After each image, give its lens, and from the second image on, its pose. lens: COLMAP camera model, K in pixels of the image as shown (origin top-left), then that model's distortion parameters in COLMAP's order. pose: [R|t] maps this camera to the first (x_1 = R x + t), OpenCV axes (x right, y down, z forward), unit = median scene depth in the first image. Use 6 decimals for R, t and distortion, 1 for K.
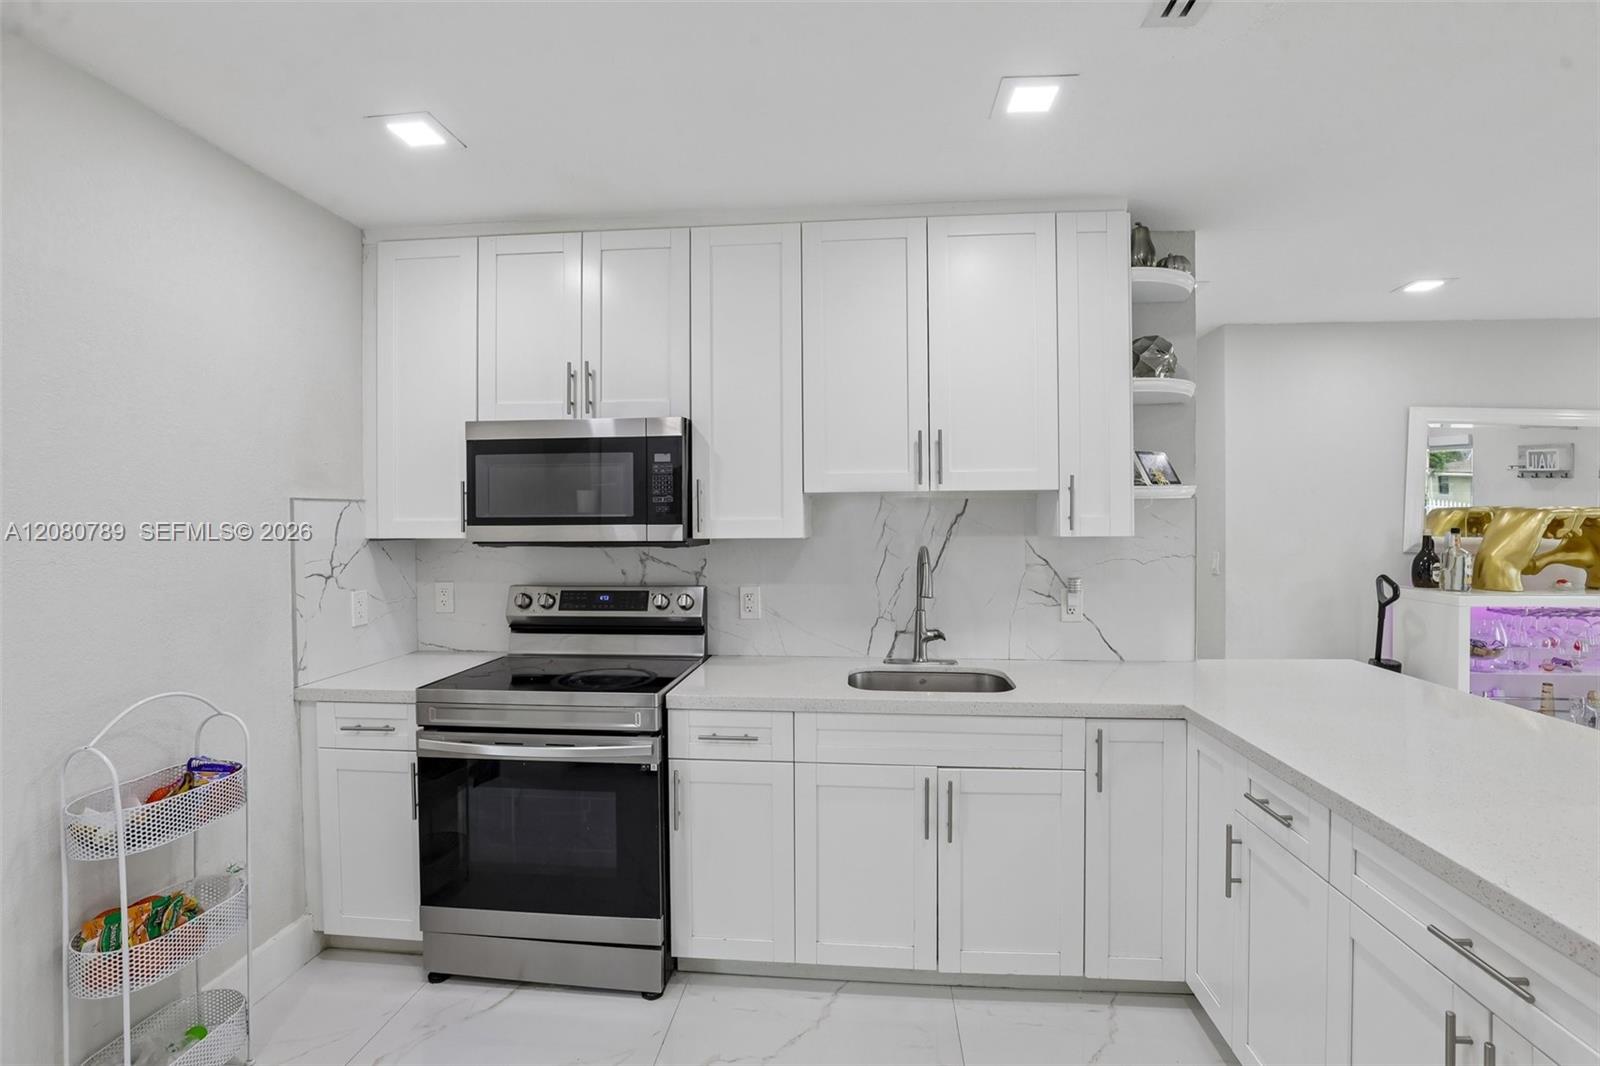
lens RADIAL K [[741.0, 0, 809.3], [0, 741.0, 525.6], [0, 0, 1]] dist [-0.032768, 0.005408]
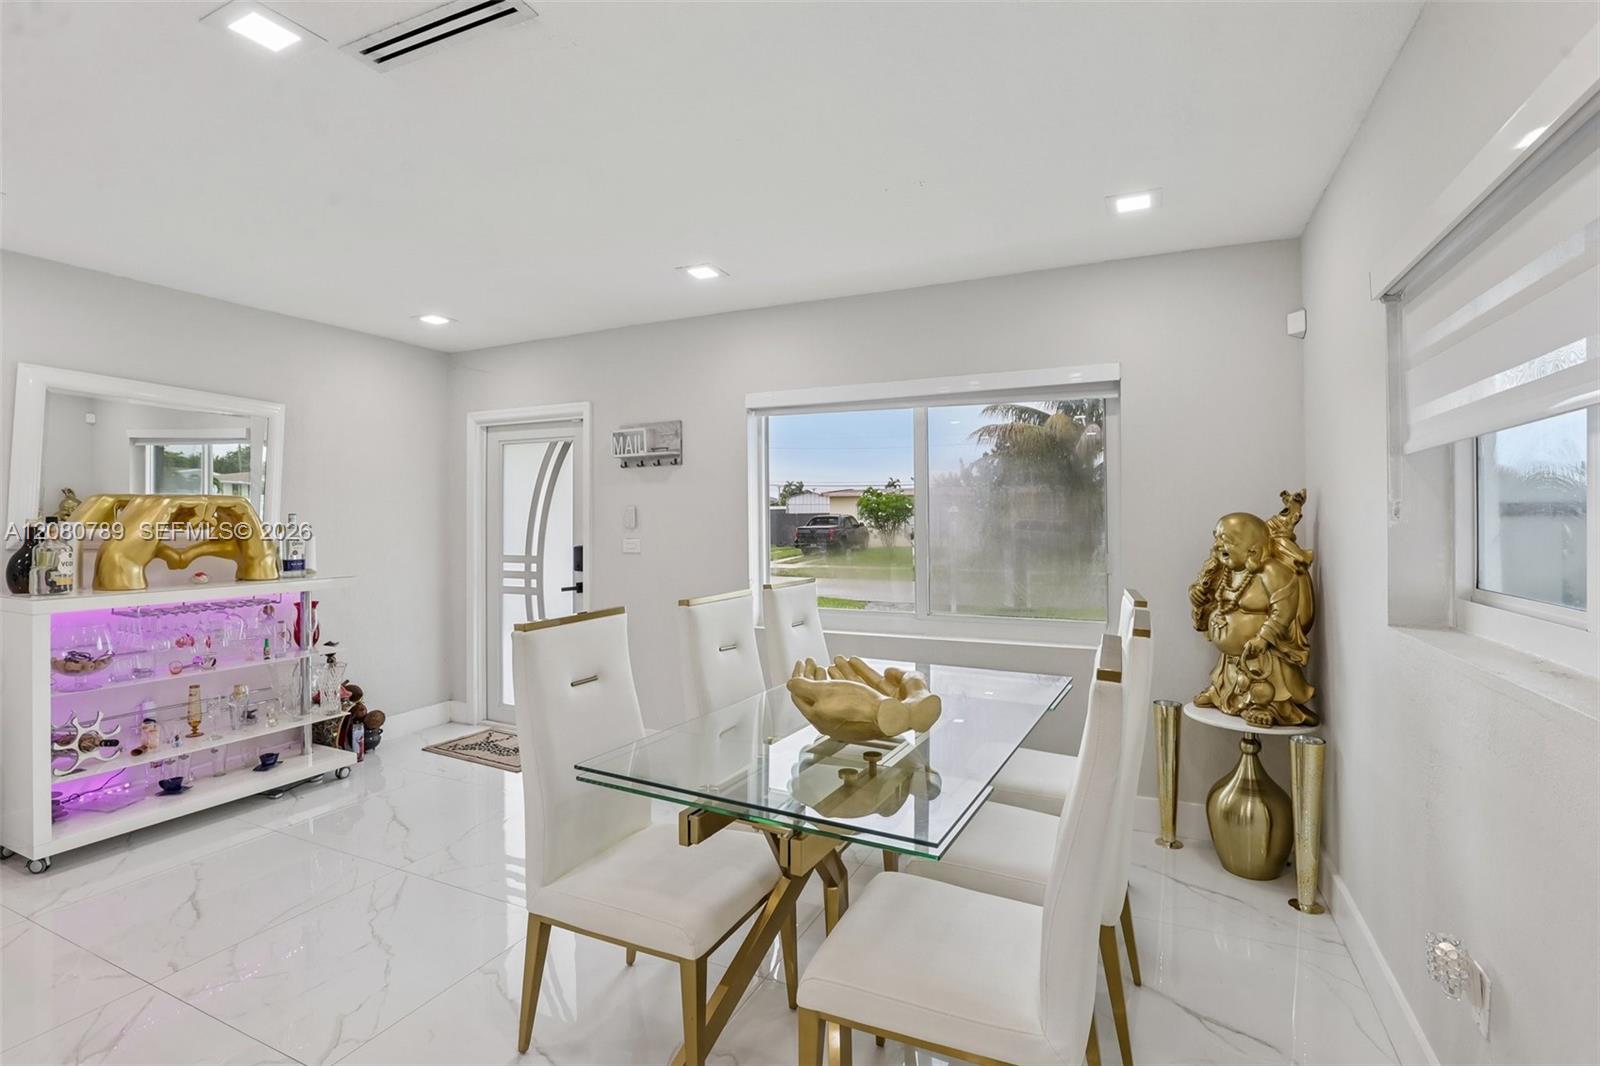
lens RADIAL K [[741.0, 0, 805.5], [0, 741.0, 509.2], [0, 0, 1]] dist [-0.032768, 0.005408]
pose [[0.337099, 0.015628, 0.941339, 0.595244], [0.007837, 0.999781, -0.019404, 0.024201], [-0.941436, 0.013918, 0.336903, -0.088166]]
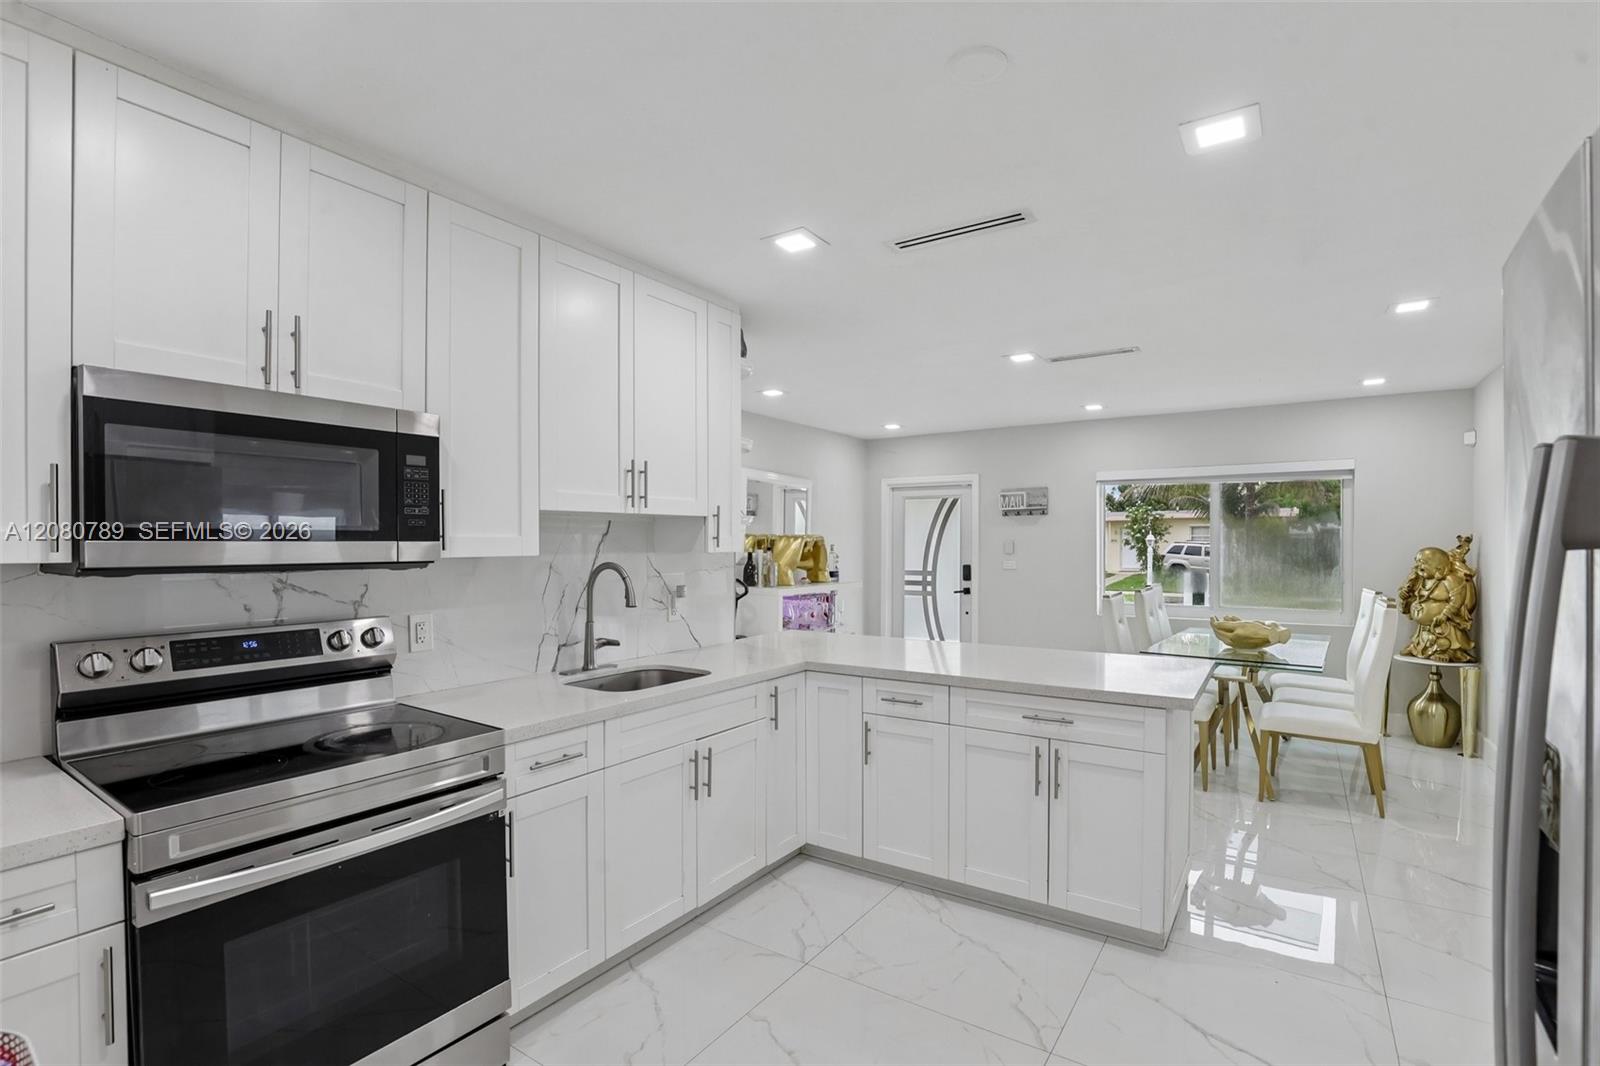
lens RADIAL K [[741.0, 0, 802.6], [0, 741.0, 553.3], [0, 0, 1]] dist [-0.032768, 0.005408]
pose [[0.480861, -0.008037, 0.876760, -0.701426], [0.004084, 0.999968, 0.006926, 0.008396], [-0.876787, 0.000250, 0.480879, 0.220556]]
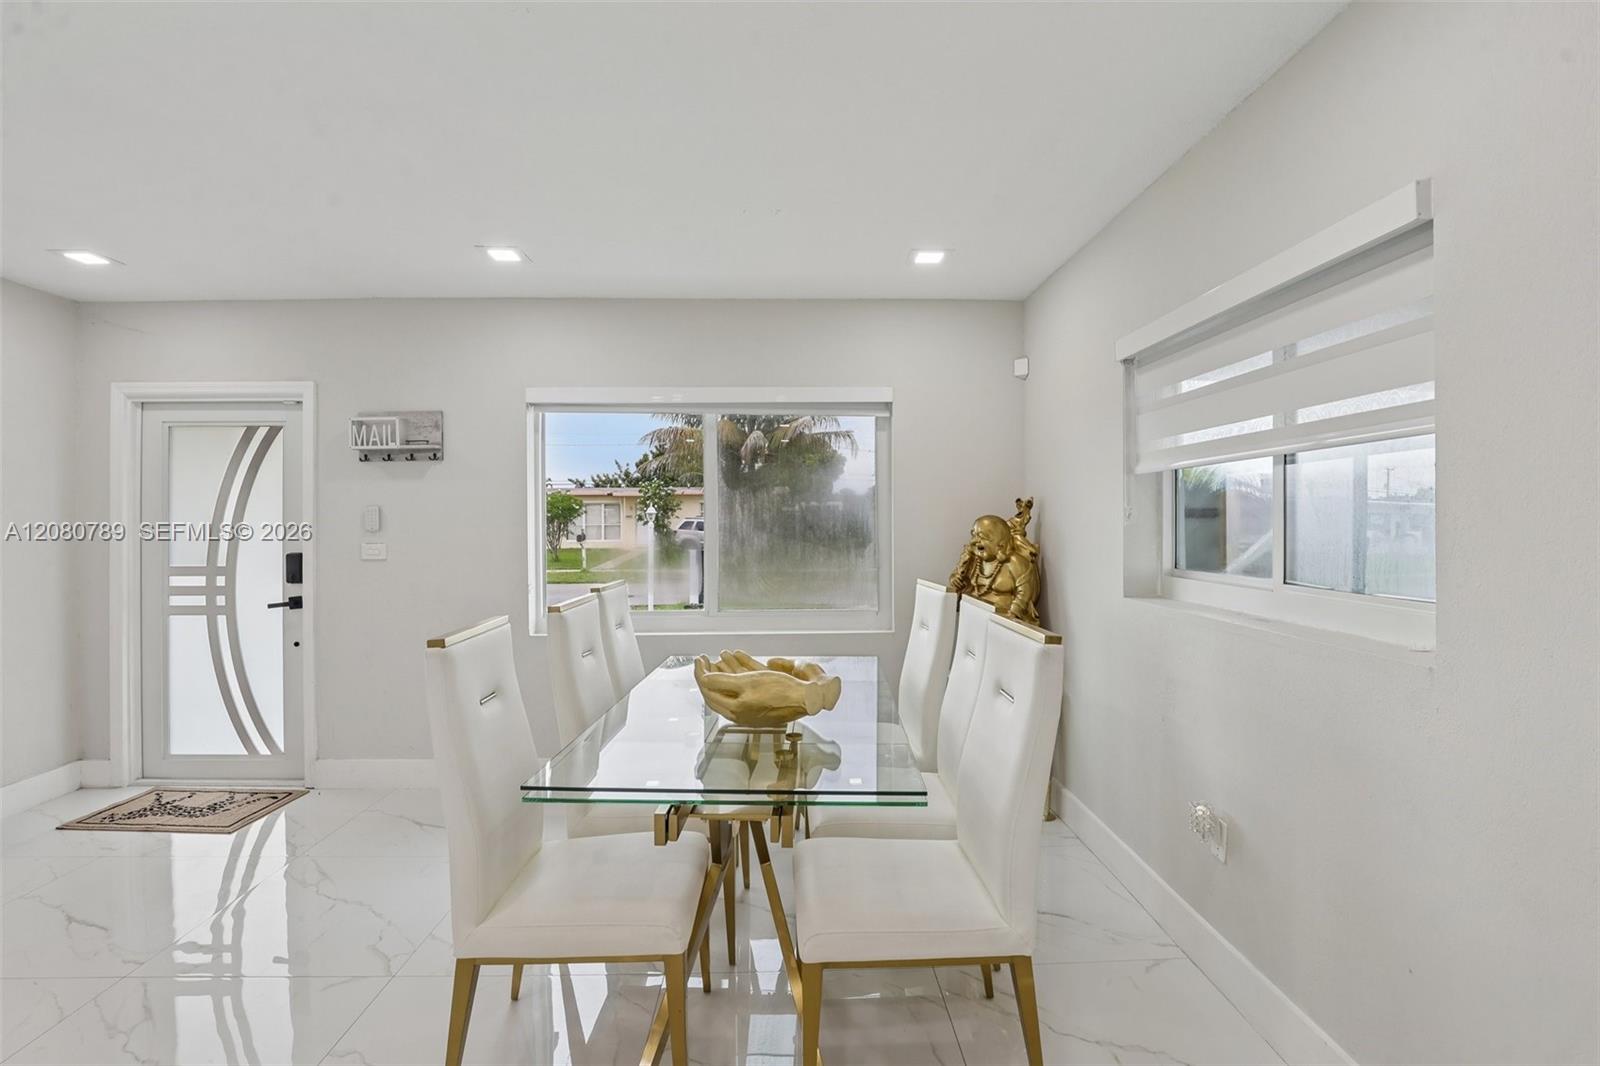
lens RADIAL K [[741.0, 0, 802.2], [0, 741.0, 514.5], [0, 0, 1]] dist [-0.032768, 0.005408]
pose [[-0.116323, 0.011056, 0.993150, 0.506962], [0.010569, 0.999895, -0.009893, 0.021432], [-0.993155, 0.009346, -0.116428, 0.183061]]
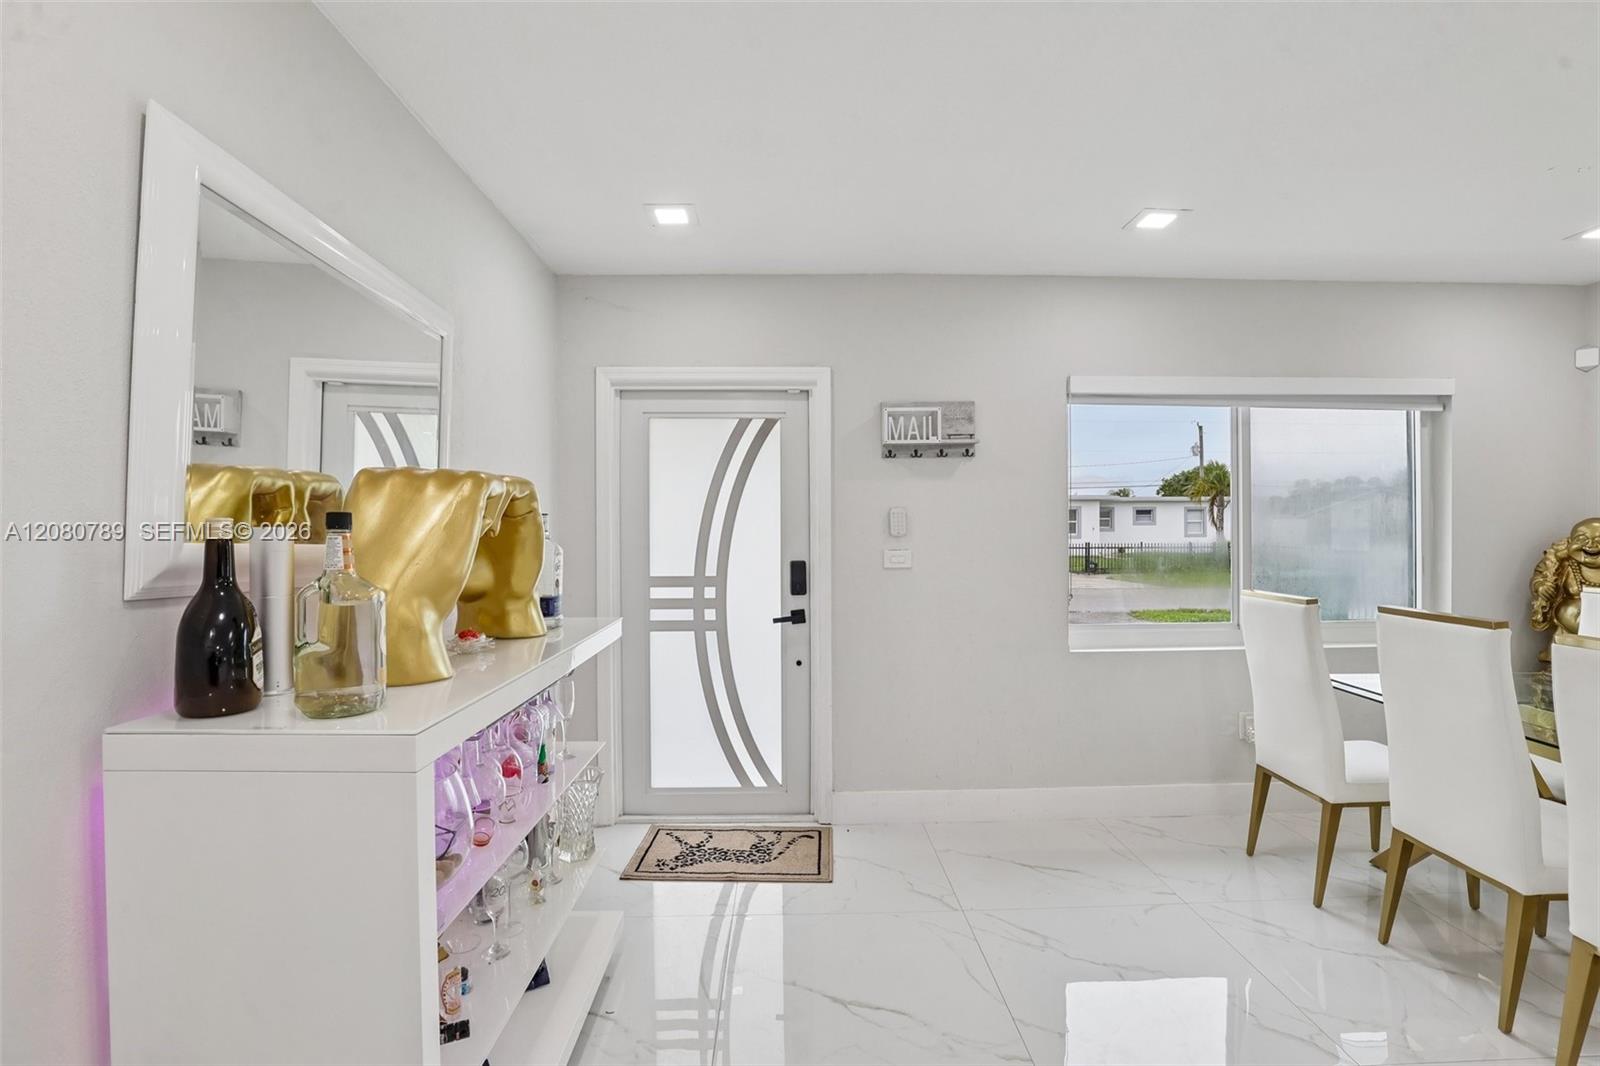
lens RADIAL K [[741.0, 0, 806.8], [0, 741.0, 531.3], [0, 0, 1]] dist [-0.032768, 0.005408]
pose [[-0.115465, -0.000040, 0.993312, 0.772622], [0.010733, 0.999942, 0.001288, 0.019321], [-0.993254, 0.010810, -0.115458, 1.177840]]
